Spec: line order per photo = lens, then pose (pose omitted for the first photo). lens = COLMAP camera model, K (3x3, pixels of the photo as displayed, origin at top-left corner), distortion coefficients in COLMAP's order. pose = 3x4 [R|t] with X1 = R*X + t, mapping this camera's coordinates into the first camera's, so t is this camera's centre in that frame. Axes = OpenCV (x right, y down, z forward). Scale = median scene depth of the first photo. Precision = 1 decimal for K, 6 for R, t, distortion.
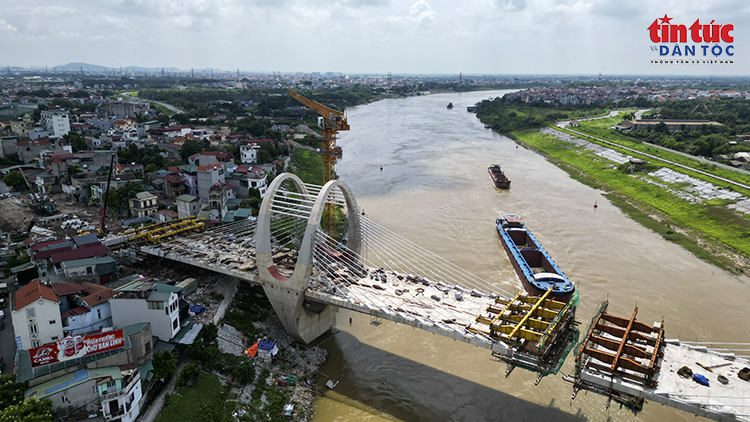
lens RADIAL K [[517.0, 0, 375.0], [0, 517.0, 211.0], [0, 0, 1]] dist [0.009073, -0.001484]
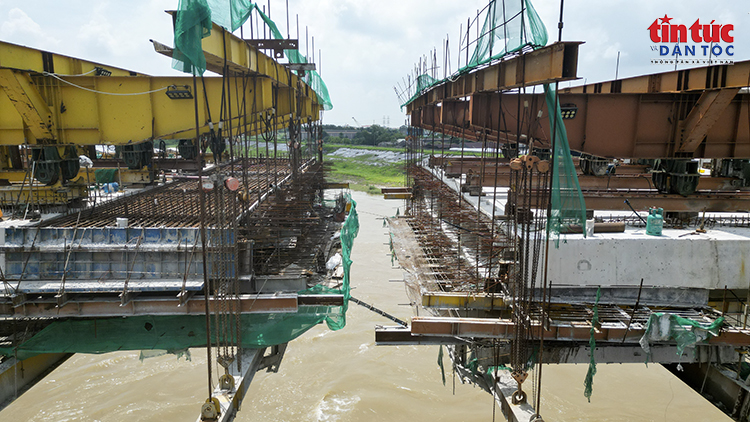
lens RADIAL K [[517.0, 0, 375.0], [0, 517.0, 211.0], [0, 0, 1]] dist [0.009073, -0.001484]
pose [[0.814024, -0.091674, 0.573551, 0.103612], [0.147307, 0.987765, -0.051188, 0.109211], [-0.561842, 0.126156, 0.817569, 0.325767]]
